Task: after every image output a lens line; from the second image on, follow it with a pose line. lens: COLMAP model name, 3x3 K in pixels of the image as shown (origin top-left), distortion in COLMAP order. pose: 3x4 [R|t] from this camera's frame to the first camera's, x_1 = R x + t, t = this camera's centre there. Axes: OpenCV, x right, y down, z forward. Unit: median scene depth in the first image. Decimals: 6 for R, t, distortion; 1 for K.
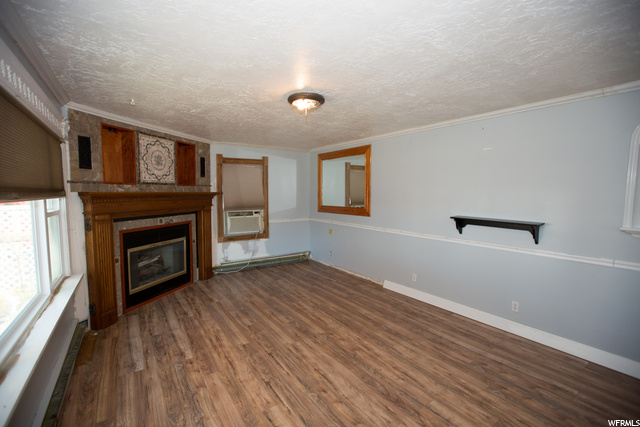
lens RADIAL K [[288.8, 0, 306.0], [0, 288.8, 211.9], [0, 0, 1]] dist [-0.047711, 0.003667]
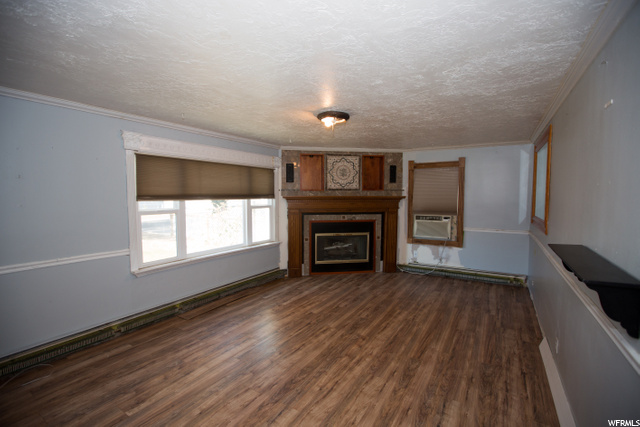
lens RADIAL K [[288.8, 0, 319.2], [0, 288.8, 211.2], [0, 0, 1]] dist [-0.047711, 0.003667]
pose [[0.422442, 0.051189, -0.904943, 0.744111], [-0.061629, 0.997716, 0.027668, -0.030764], [0.904292, 0.044083, 0.424632, 0.343126]]
